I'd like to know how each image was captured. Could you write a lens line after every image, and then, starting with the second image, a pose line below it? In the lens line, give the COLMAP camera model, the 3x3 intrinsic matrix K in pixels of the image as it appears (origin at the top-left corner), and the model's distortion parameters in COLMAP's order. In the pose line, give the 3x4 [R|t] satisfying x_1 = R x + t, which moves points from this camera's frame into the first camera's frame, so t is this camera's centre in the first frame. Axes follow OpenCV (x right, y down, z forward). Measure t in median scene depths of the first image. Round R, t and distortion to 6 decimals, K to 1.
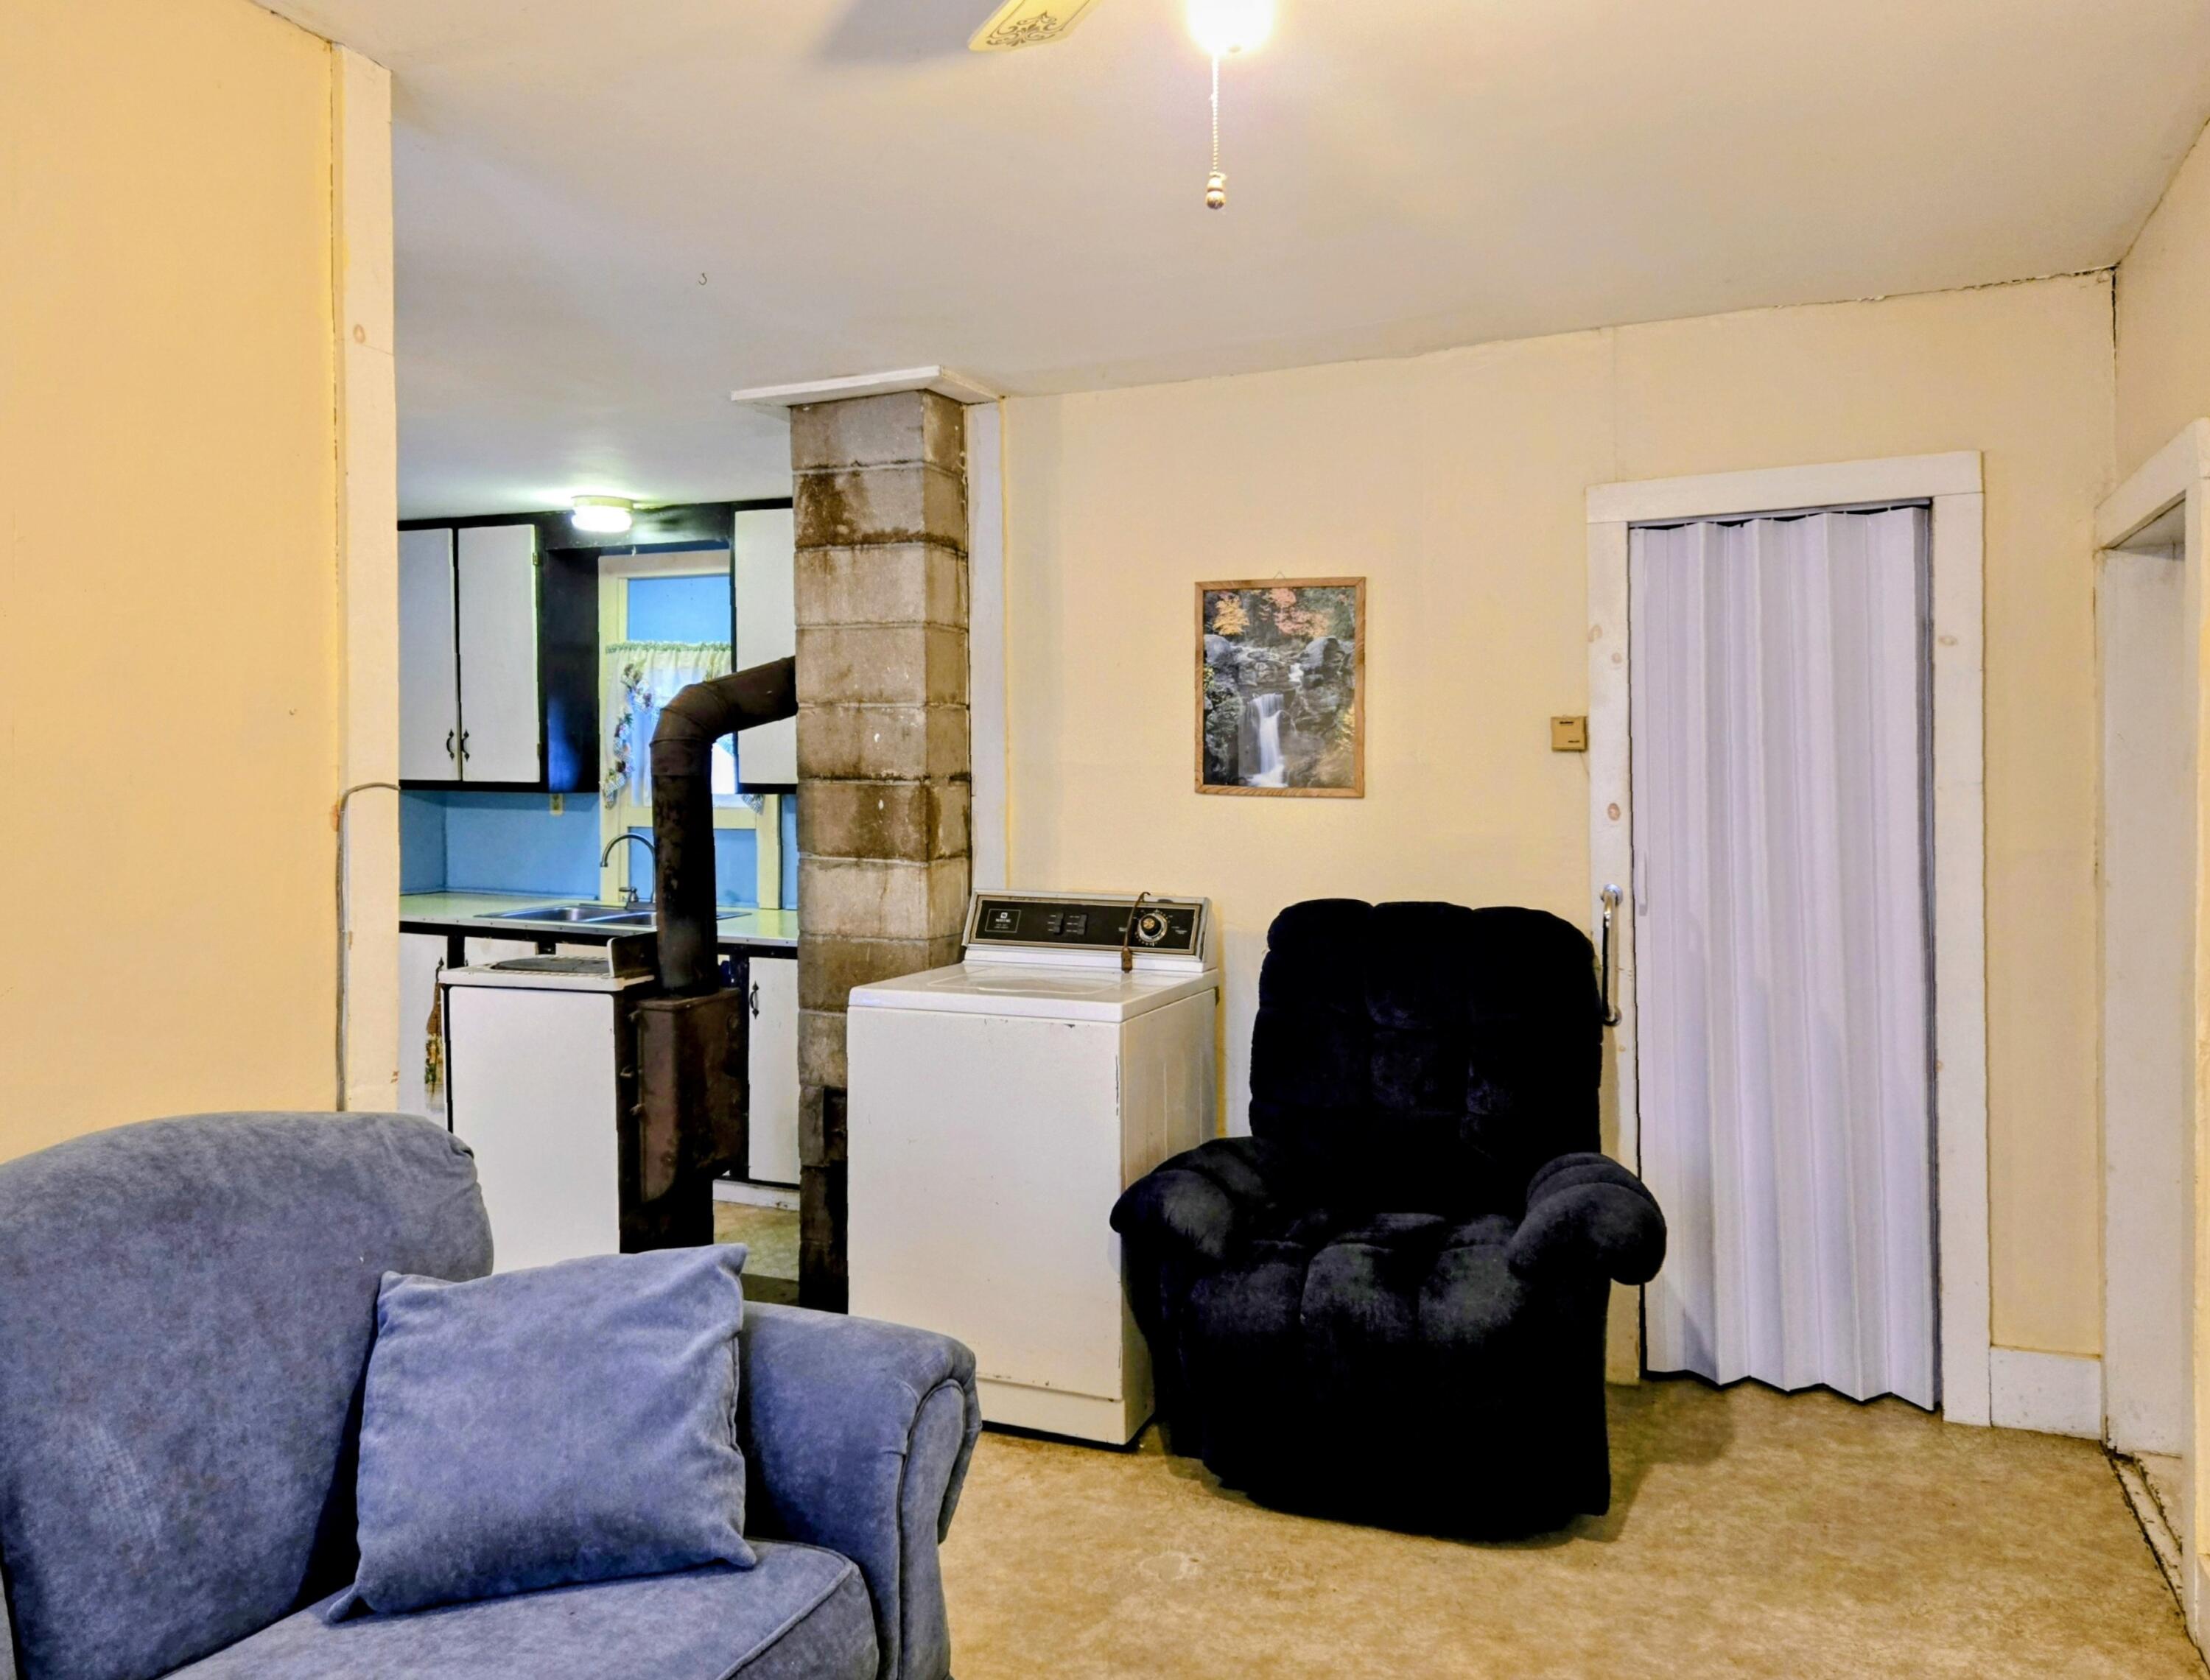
lens RADIAL K [[1602.7, 0, 1112.6], [0, 1602.7, 817.3], [0, 0, 1]] dist [0.101602, -0.002158]
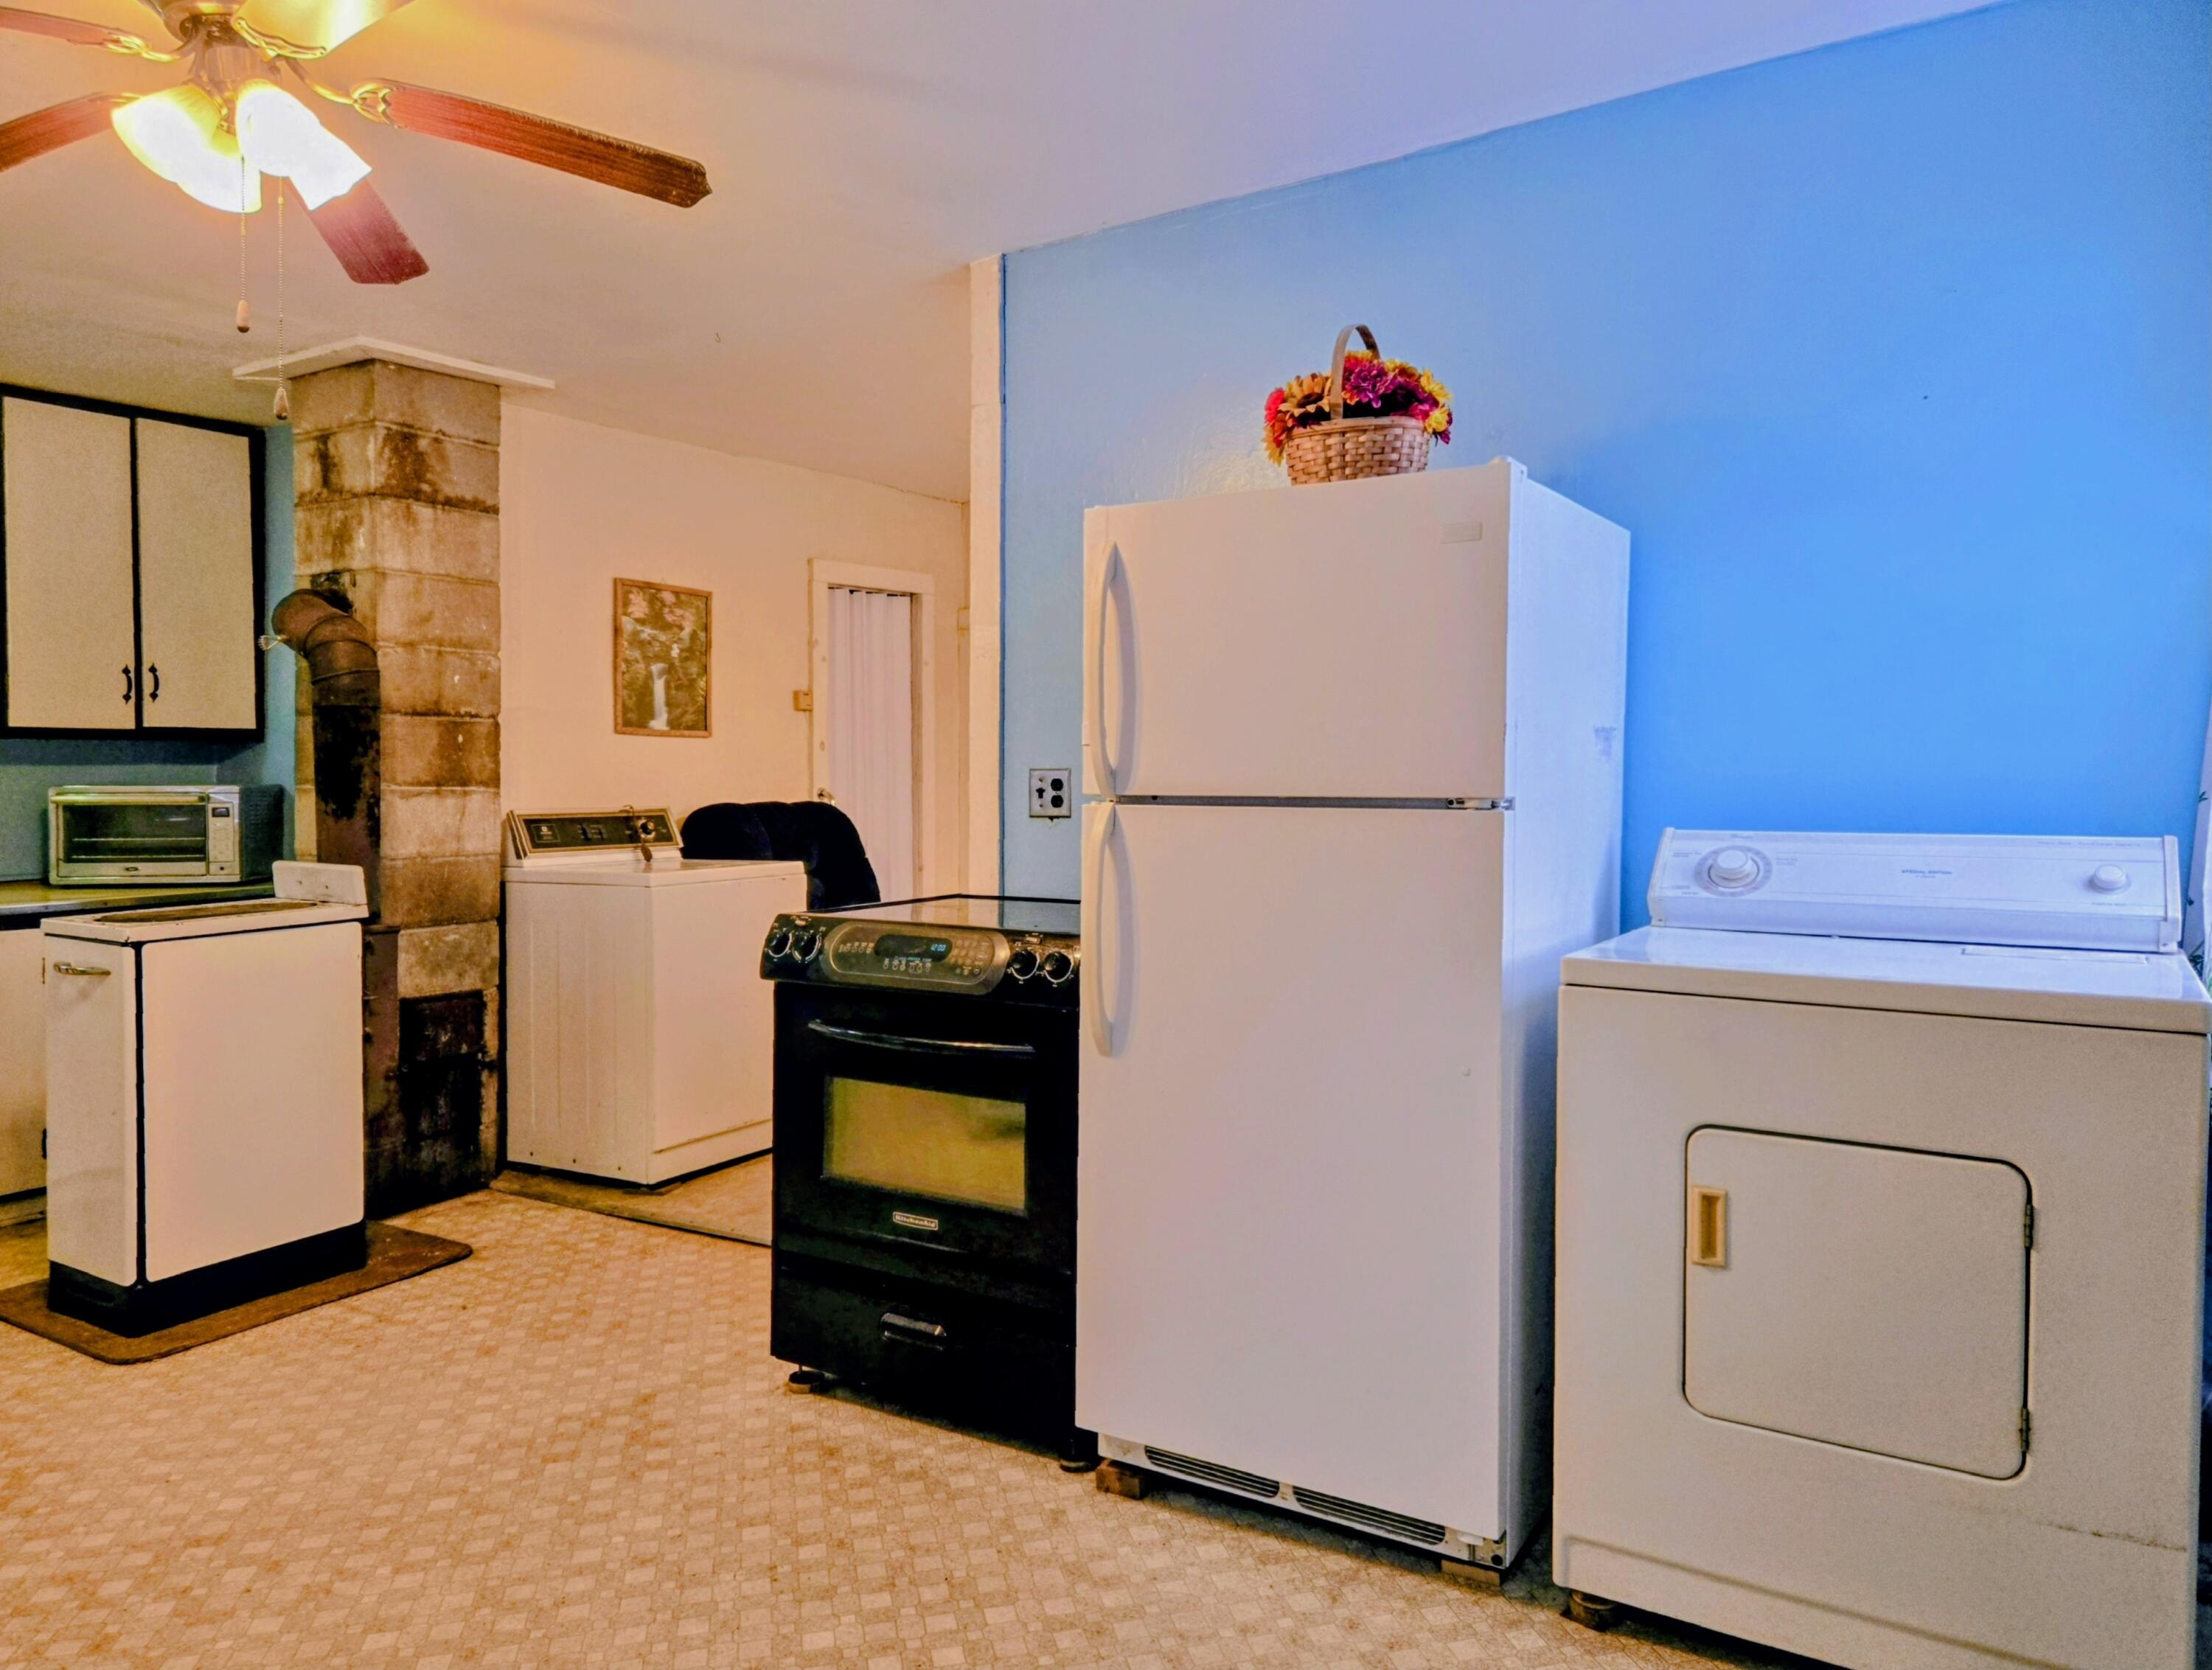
lens RADIAL K [[1497.3, 0, 1114.2], [0, 1497.3, 869.1], [0, 0, 1]] dist [0.107812, -0.079930]
pose [[0.167724, -0.073731, 0.983073, -1.147794], [0.037069, 0.996966, 0.068449, 0.028071], [-0.985137, 0.024961, 0.169948, 0.365246]]
